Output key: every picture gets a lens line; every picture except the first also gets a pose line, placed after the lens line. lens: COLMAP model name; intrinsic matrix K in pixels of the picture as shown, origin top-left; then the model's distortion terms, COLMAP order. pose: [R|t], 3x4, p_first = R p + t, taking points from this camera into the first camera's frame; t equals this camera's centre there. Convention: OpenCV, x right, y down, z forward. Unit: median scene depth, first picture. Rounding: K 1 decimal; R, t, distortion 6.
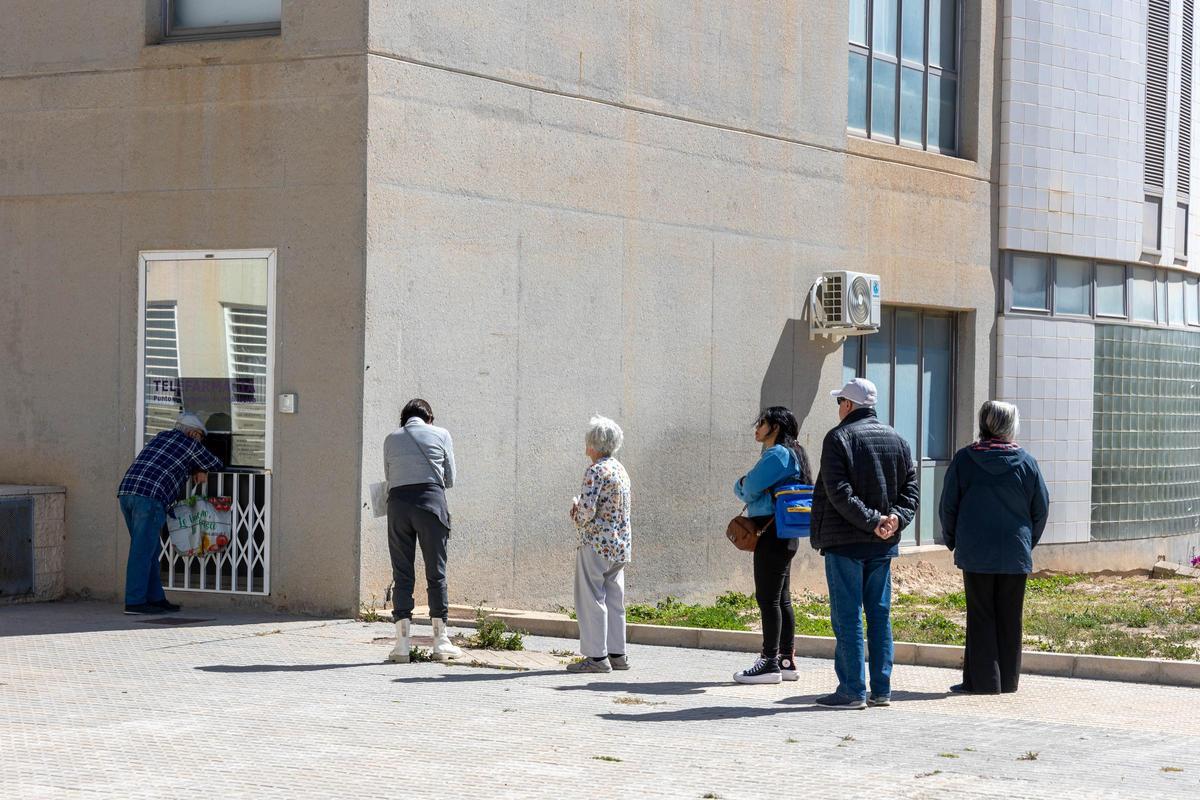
lens RADIAL K [[2643.5, 0, 600.0], [0, 2643.5, 400.0], [0, 0, 1]] dist [0.071868, 0.154723]
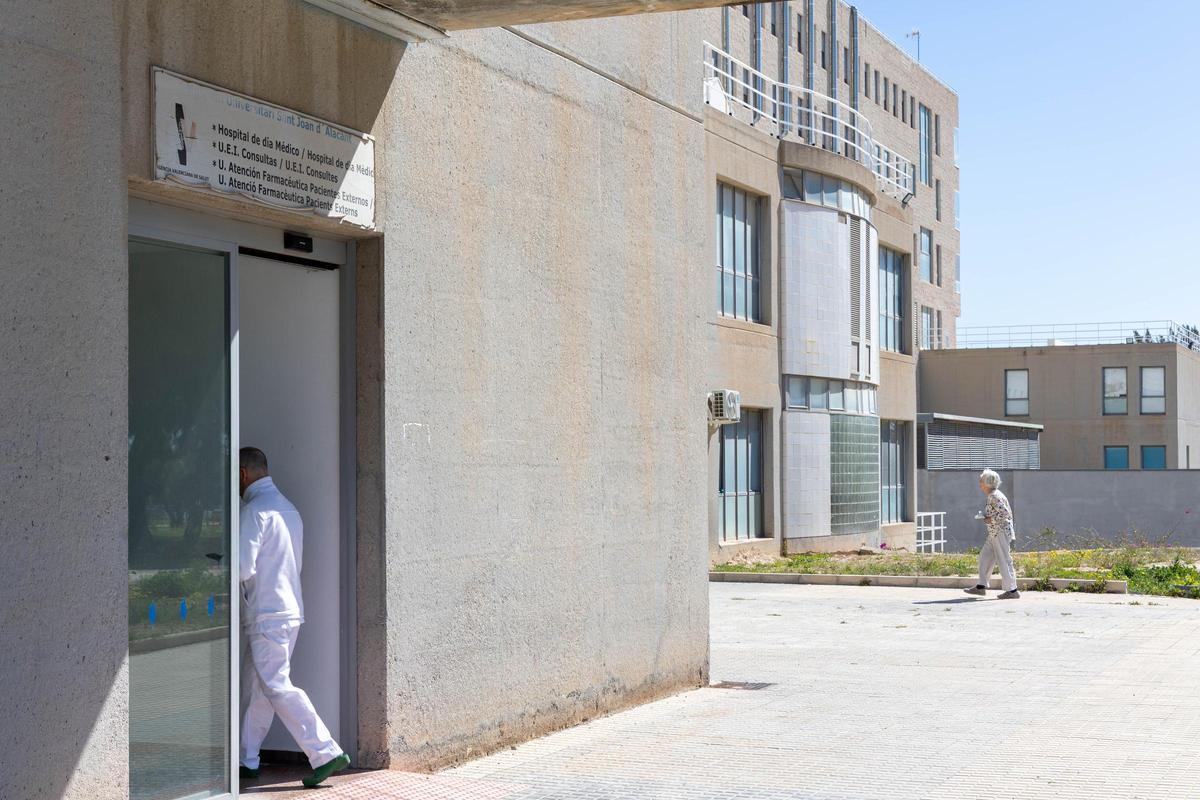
lens RADIAL K [[1911.2, 0, 594.8], [0, 1911.2, 395.4], [0, 0, 1]] dist [0.040212, -0.047639]
pose [[0.989558, -0.015026, 0.143353, -0.163796], [0.019816, 0.999290, -0.032043, -0.003091], [-0.142770, 0.034549, 0.989153, -0.272322]]
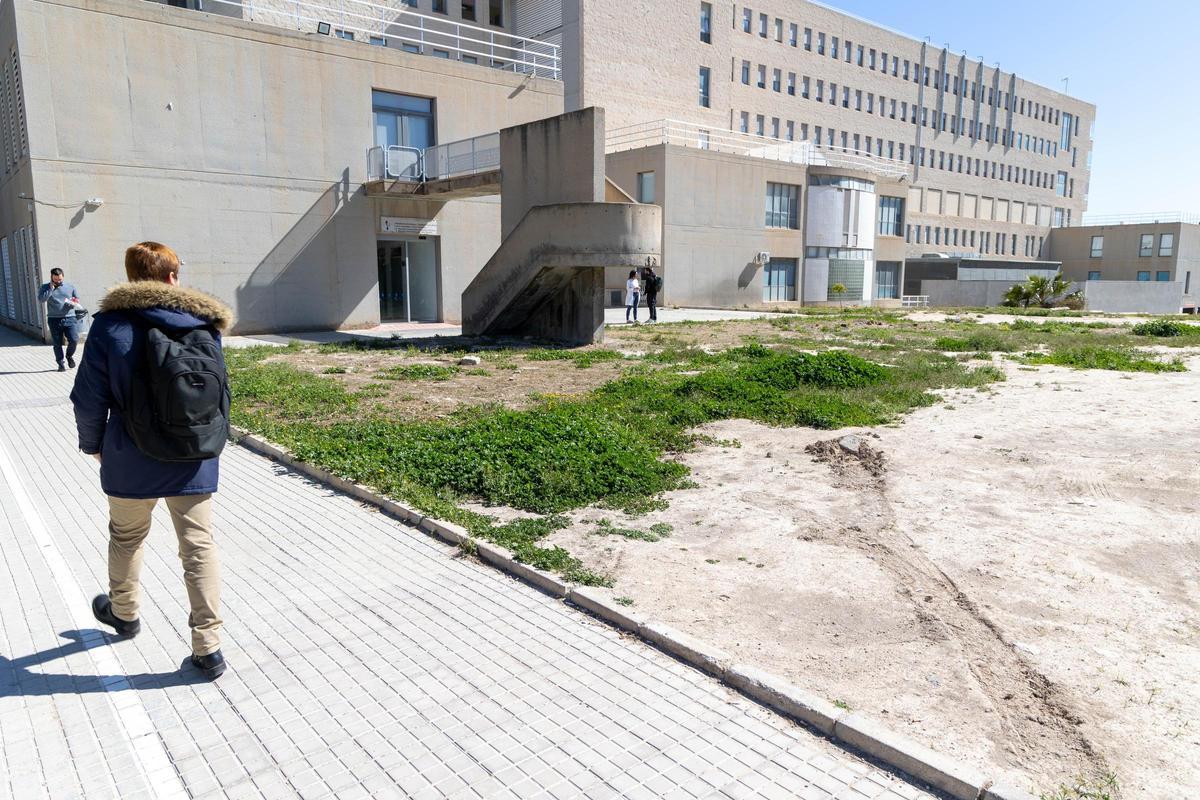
lens RADIAL K [[814.3, 0, 605.2], [0, 814.3, 392.3], [0, 0, 1]] dist [0.004776, 0.004871]
pose [[0.946967, 0.033606, -0.319570, 0.305703], [0.010654, 0.990685, 0.135753, 0.008265], [0.321156, -0.131958, 0.937788, -0.729983]]
